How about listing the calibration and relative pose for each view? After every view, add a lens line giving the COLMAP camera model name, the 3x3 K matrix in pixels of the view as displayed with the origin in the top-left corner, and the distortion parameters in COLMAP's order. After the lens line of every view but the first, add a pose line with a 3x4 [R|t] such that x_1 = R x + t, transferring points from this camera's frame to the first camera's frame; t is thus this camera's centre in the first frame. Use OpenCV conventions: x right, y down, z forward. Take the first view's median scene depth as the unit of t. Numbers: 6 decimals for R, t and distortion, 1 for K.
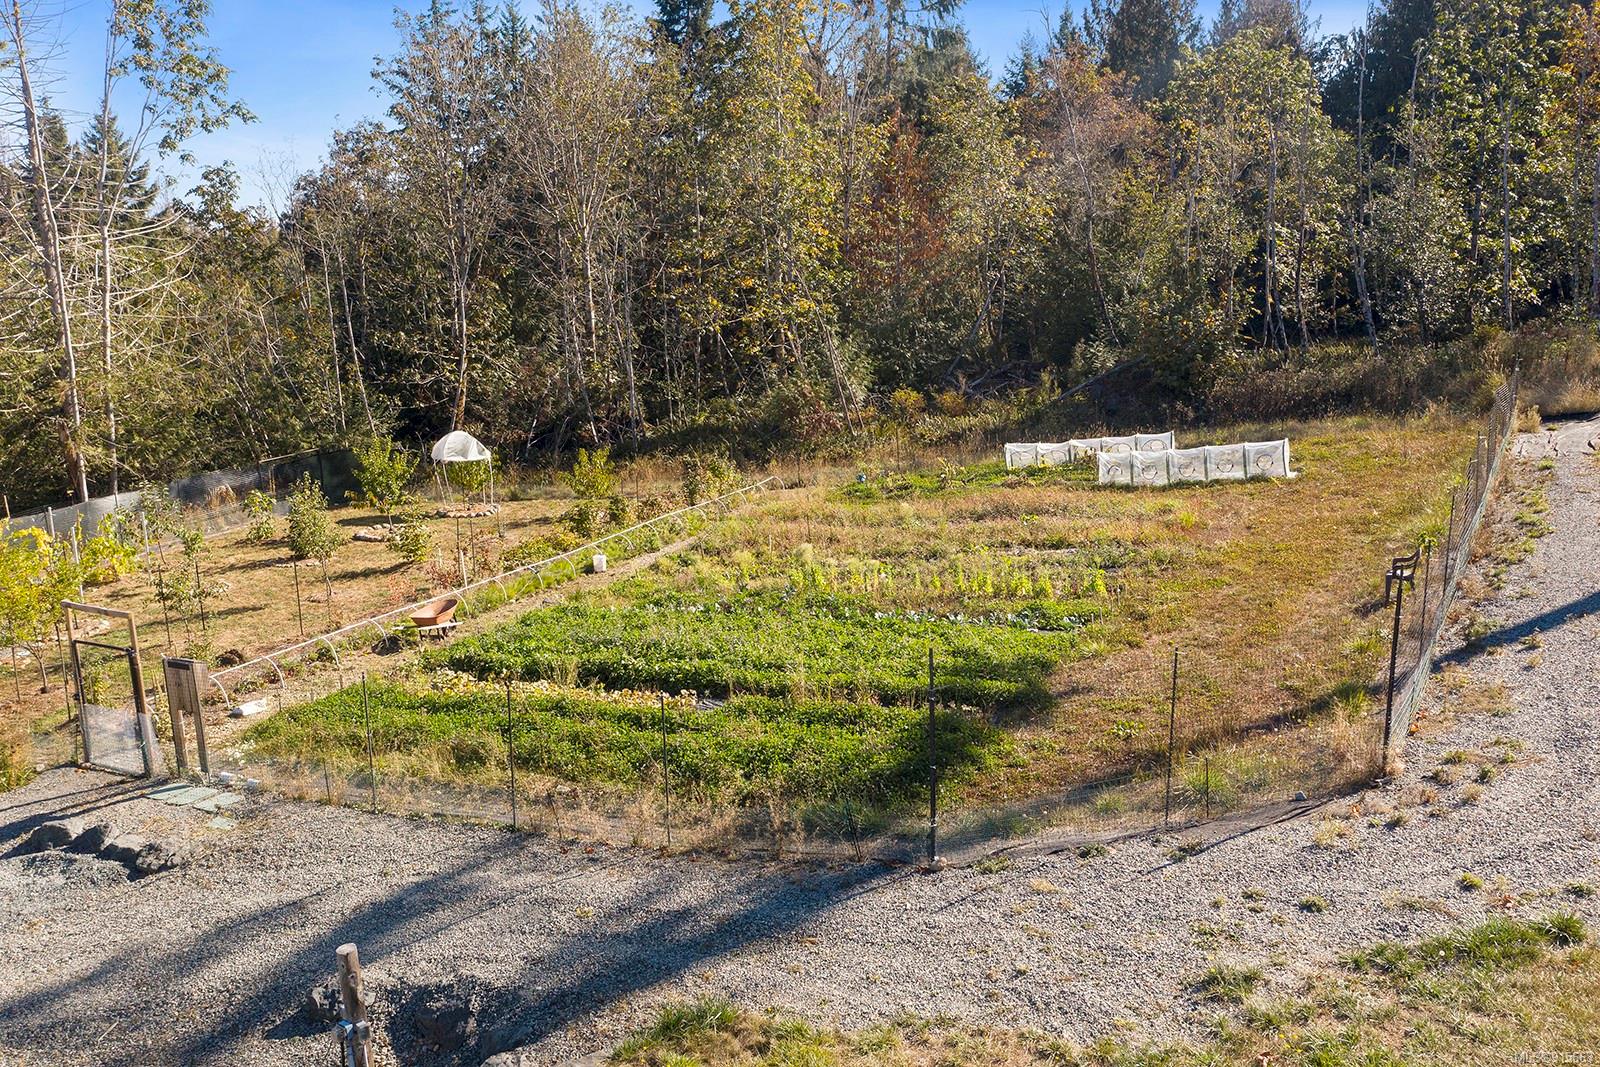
lens RADIAL K [[1306.5, 0, 800.0], [0, 1306.5, 533.5], [0, 0, 1]] dist [-0.009136, 0.002038]
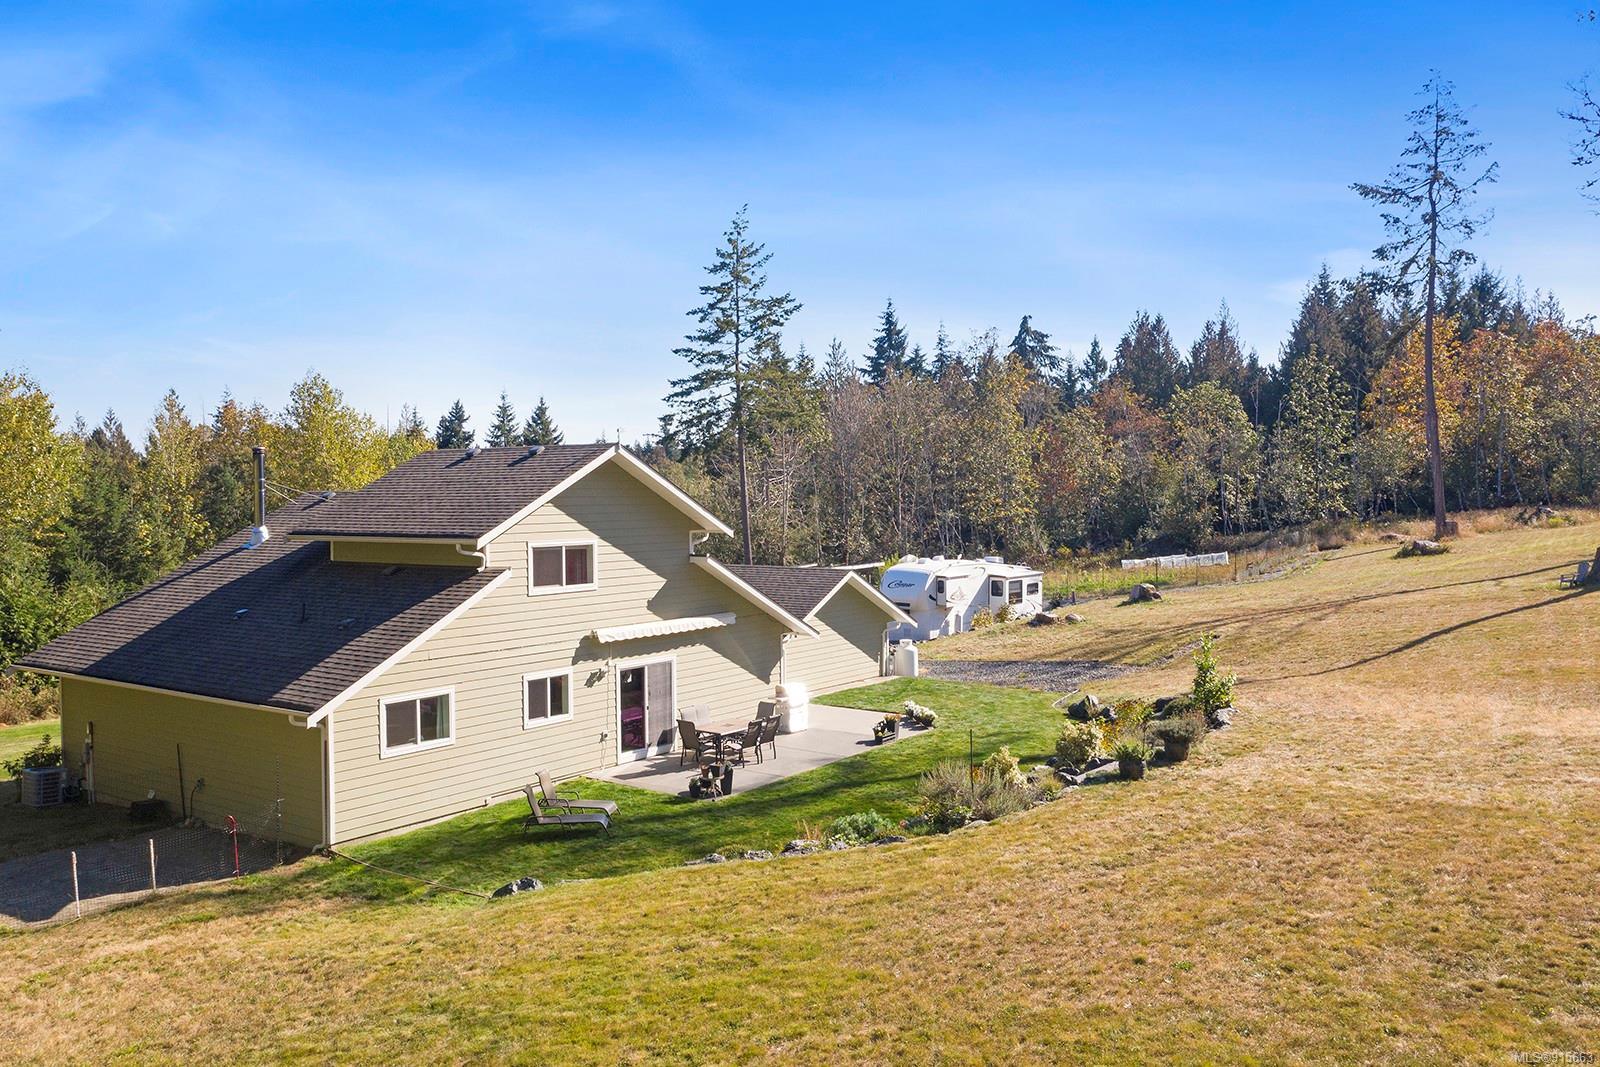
lens RADIAL K [[1306.5, 0, 800.0], [0, 1306.5, 533.5], [0, 0, 1]] dist [-0.009136, 0.002038]
pose [[0.999946, 0.005007, 0.009105, -0.368475], [-0.003308, 0.984060, -0.177806, 0.249646], [-0.009850, 0.177767, 0.984023, -1.134307]]
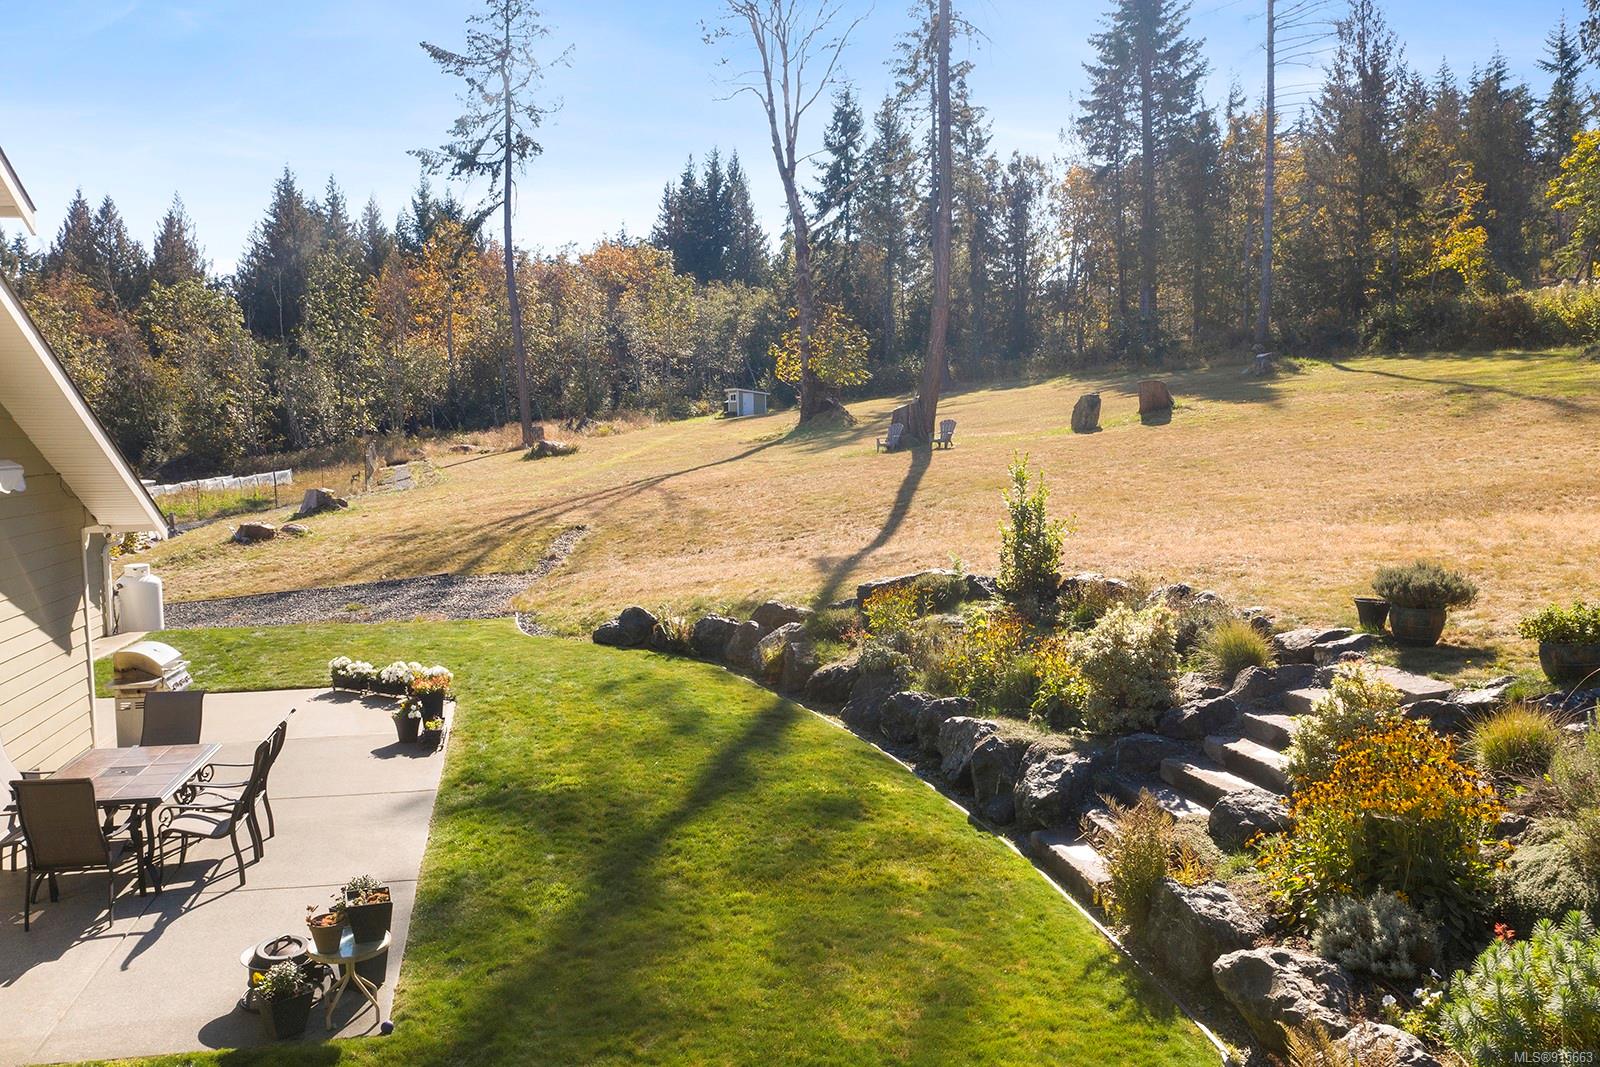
lens RADIAL K [[1306.5, 0, 800.0], [0, 1306.5, 533.5], [0, 0, 1]] dist [-0.009136, 0.002038]
pose [[0.674542, -0.056978, 0.736034, -0.471115], [0.162329, 0.984063, -0.072590, 0.227600], [-0.720168, 0.168445, 0.673041, -0.775797]]
